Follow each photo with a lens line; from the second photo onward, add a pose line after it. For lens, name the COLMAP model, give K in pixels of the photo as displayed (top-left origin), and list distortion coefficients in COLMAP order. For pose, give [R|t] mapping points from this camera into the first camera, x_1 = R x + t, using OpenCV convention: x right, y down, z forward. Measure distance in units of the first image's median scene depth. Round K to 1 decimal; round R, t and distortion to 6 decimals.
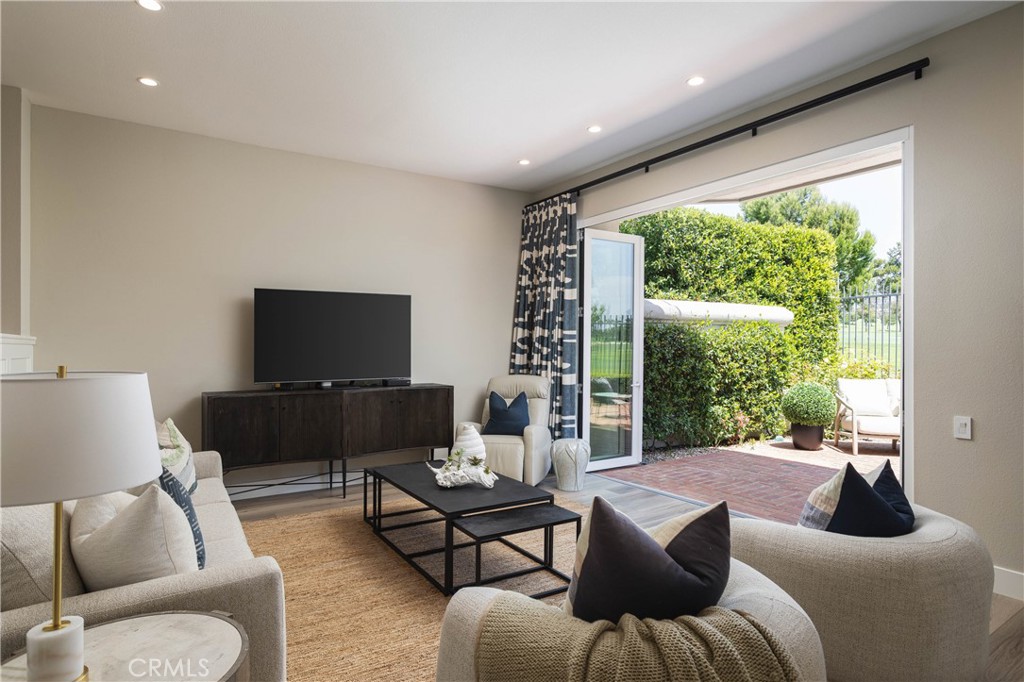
lens RADIAL K [[572.8, 0, 512.8], [0, 572.8, 337.3], [0, 0, 1]] dist [0.000677, 0.000495]
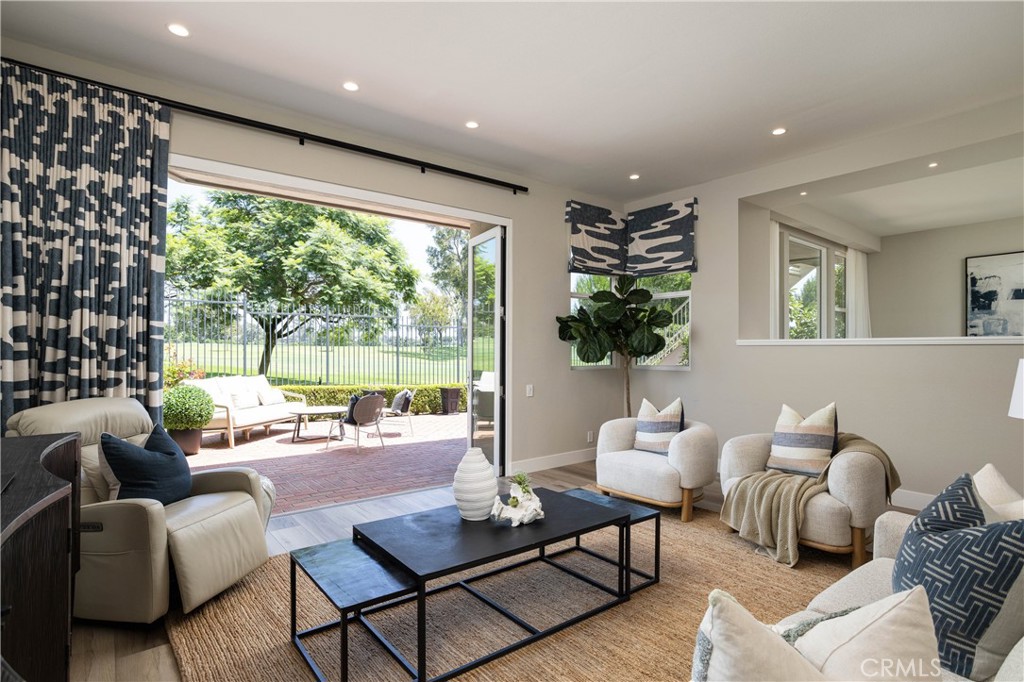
lens RADIAL K [[529.9, 0, 486.2], [0, 529.9, 348.6], [0, 0, 1]] dist [0.027055, 0.001221]
pose [[-0.059566, 0.008473, 0.998188, -0.503737], [-0.013645, 0.999864, -0.009301, 0.018914], [-0.998131, -0.014174, -0.059442, 0.660030]]
